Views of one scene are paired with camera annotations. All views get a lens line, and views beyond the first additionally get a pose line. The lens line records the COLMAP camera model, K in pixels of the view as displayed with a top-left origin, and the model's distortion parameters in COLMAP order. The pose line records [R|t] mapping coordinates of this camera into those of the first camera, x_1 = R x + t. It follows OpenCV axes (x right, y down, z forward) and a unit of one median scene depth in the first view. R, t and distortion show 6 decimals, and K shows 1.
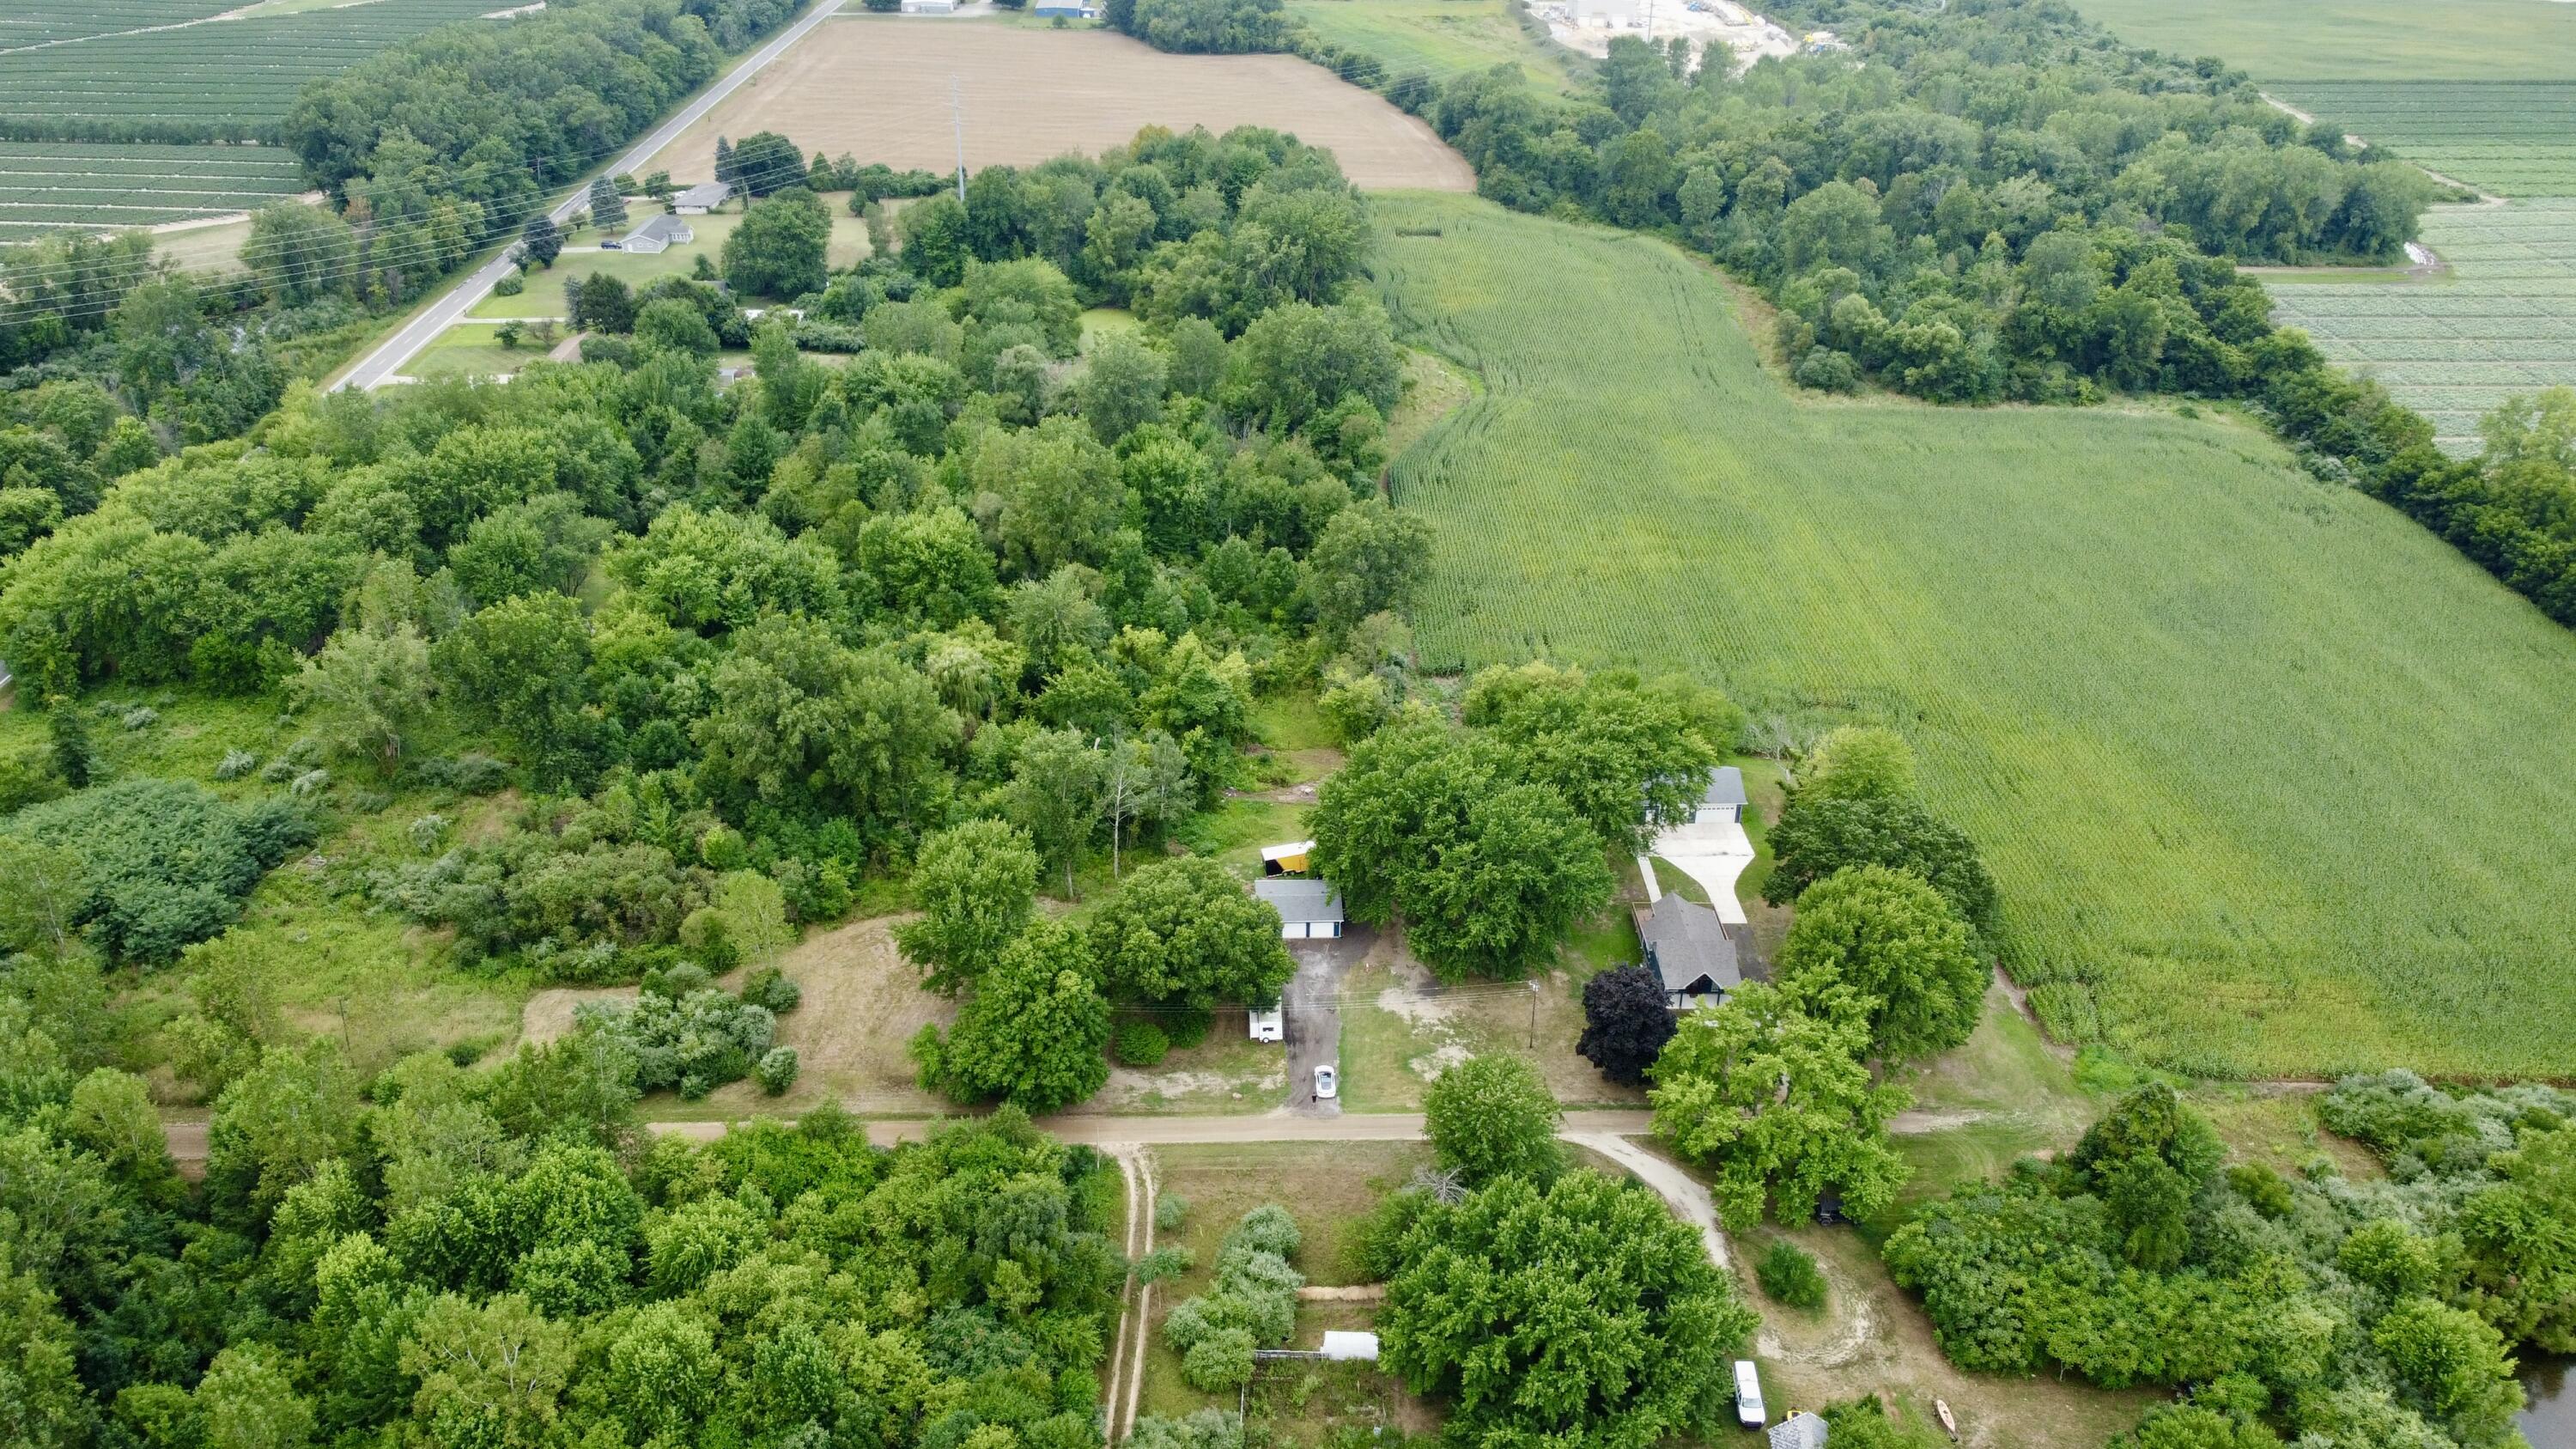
lens RADIAL K [[1956.8, 0, 1288.0], [0, 1956.8, 724.5], [0, 0, 1]] dist [0.002448, -0.008081]
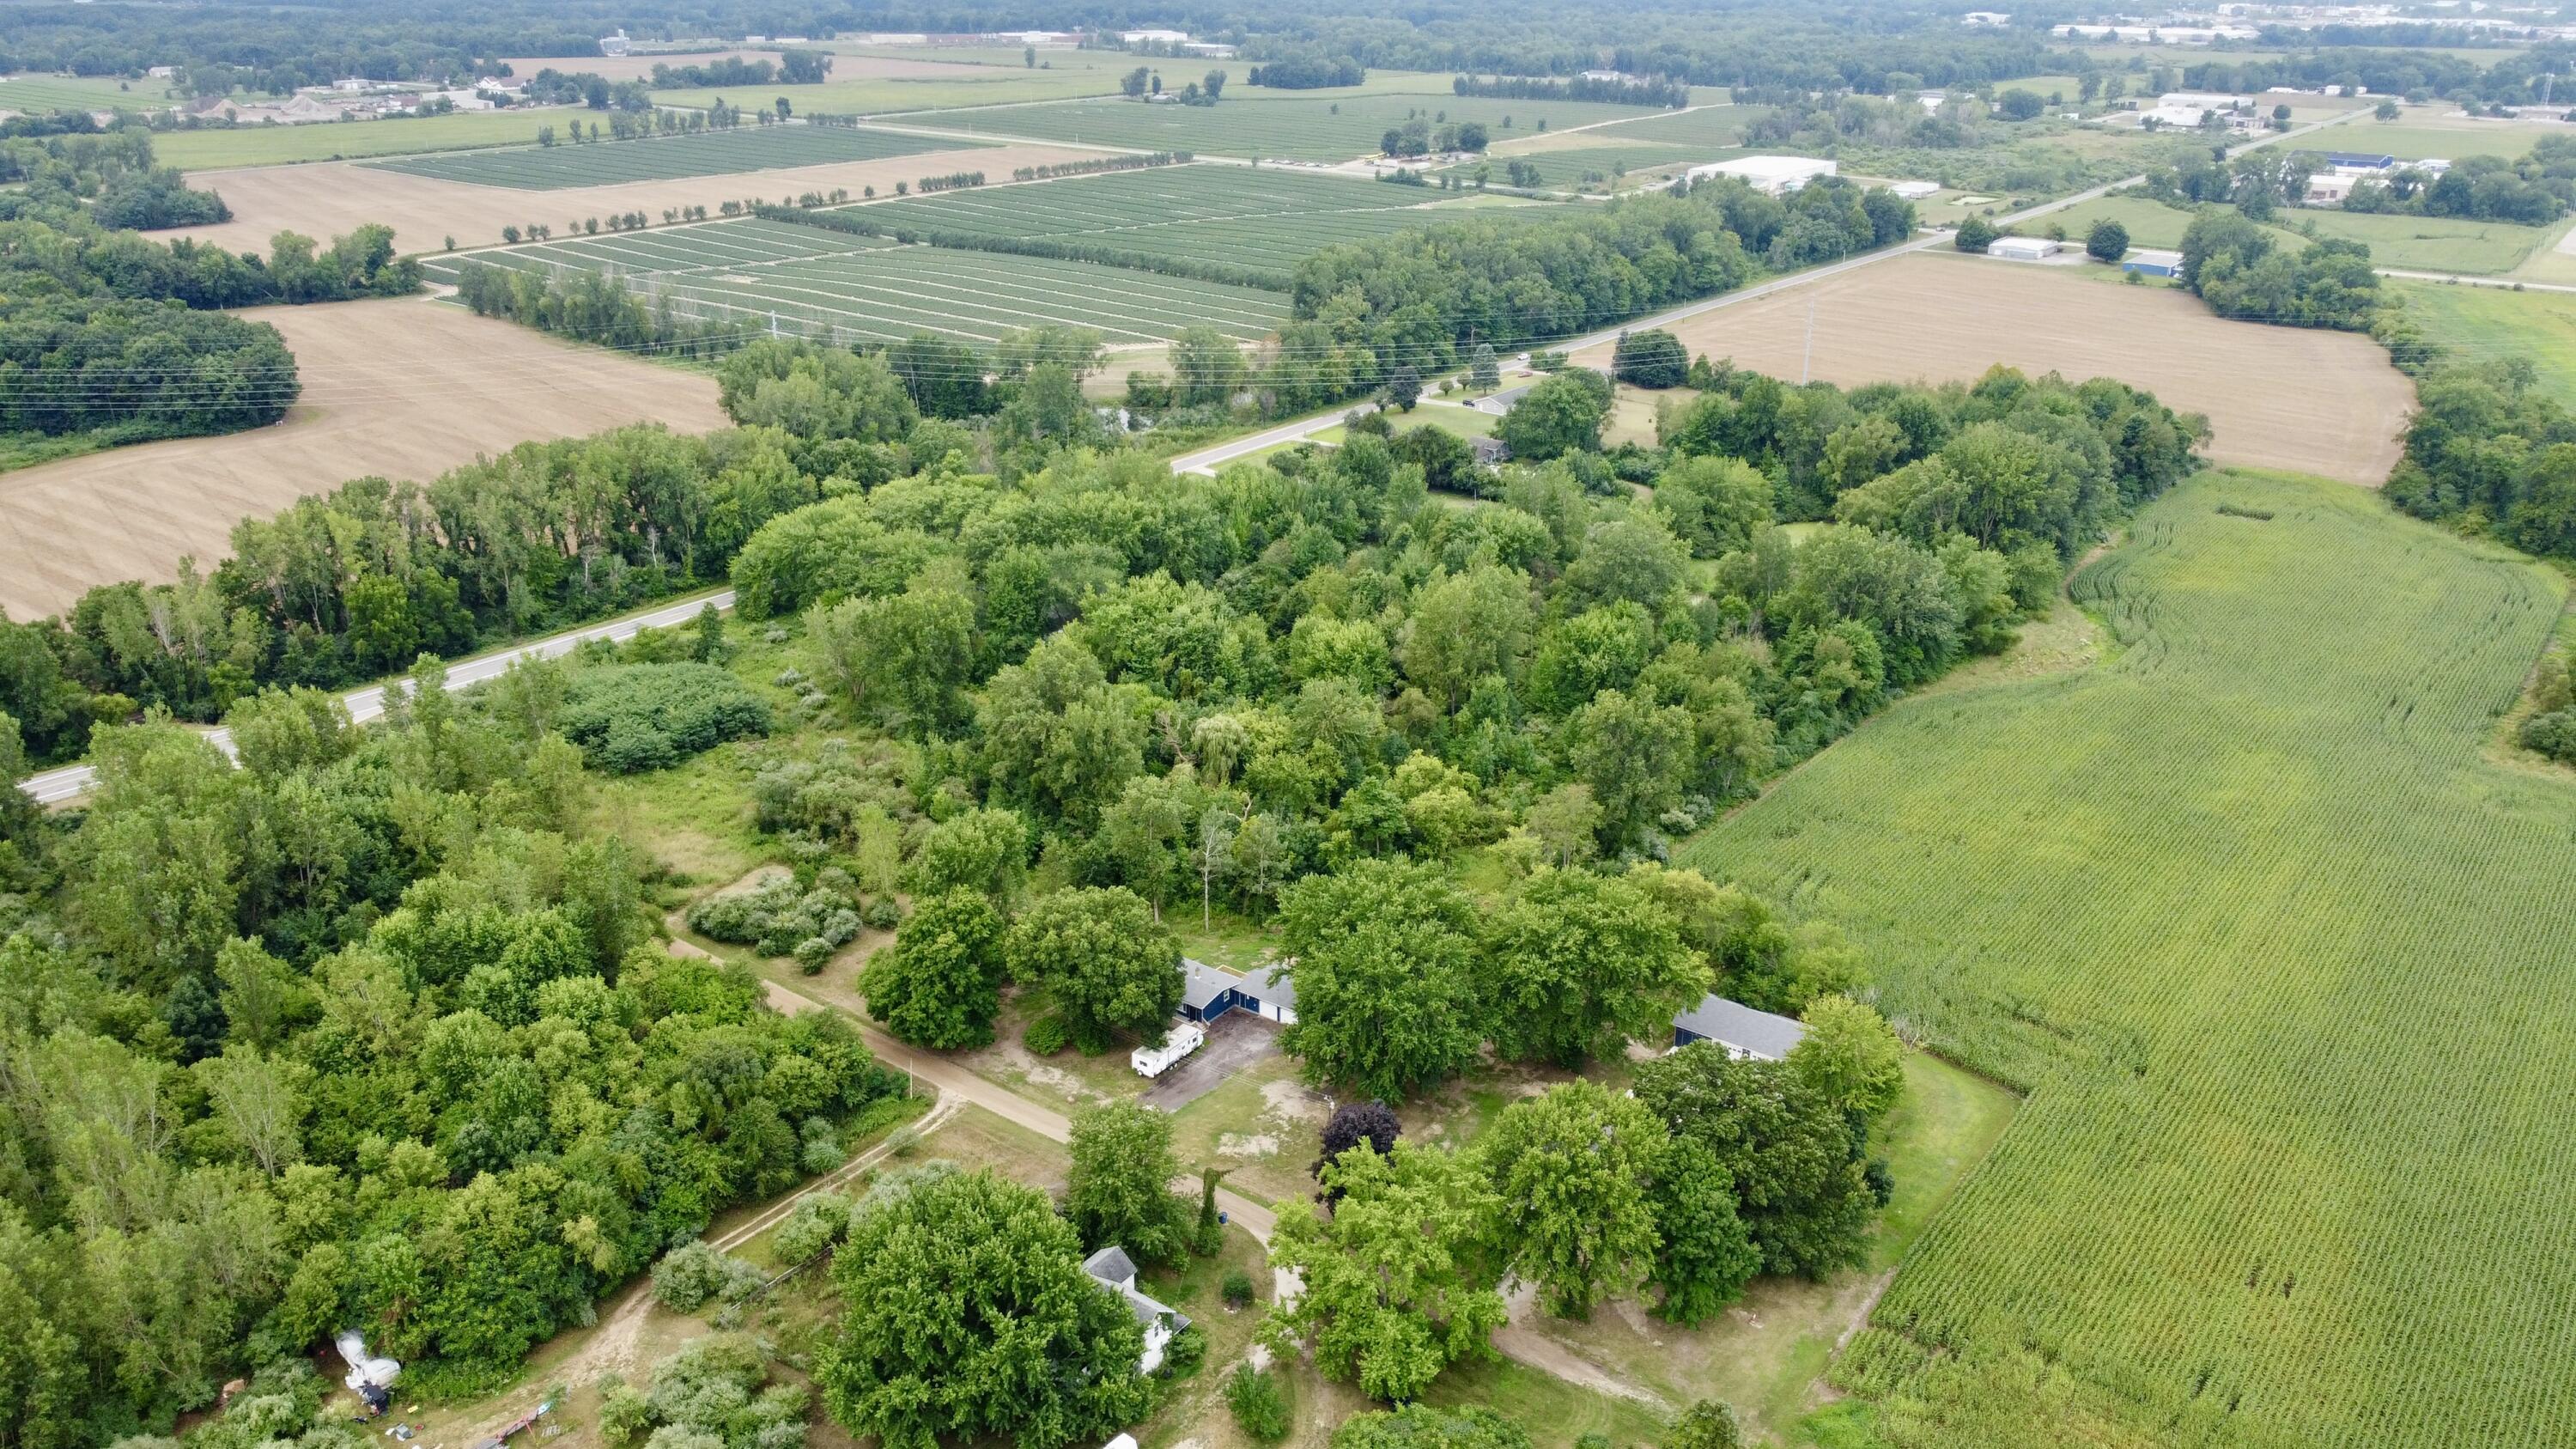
lens RADIAL K [[1956.8, 0, 1288.0], [0, 1956.8, 724.5], [0, 0, 1]] dist [0.002448, -0.008081]
pose [[0.783302, 0.228717, -0.578037, 0.251537], [-0.294214, 0.955517, -0.020613, -0.010635], [0.547610, 0.186213, 0.815750, 0.043774]]
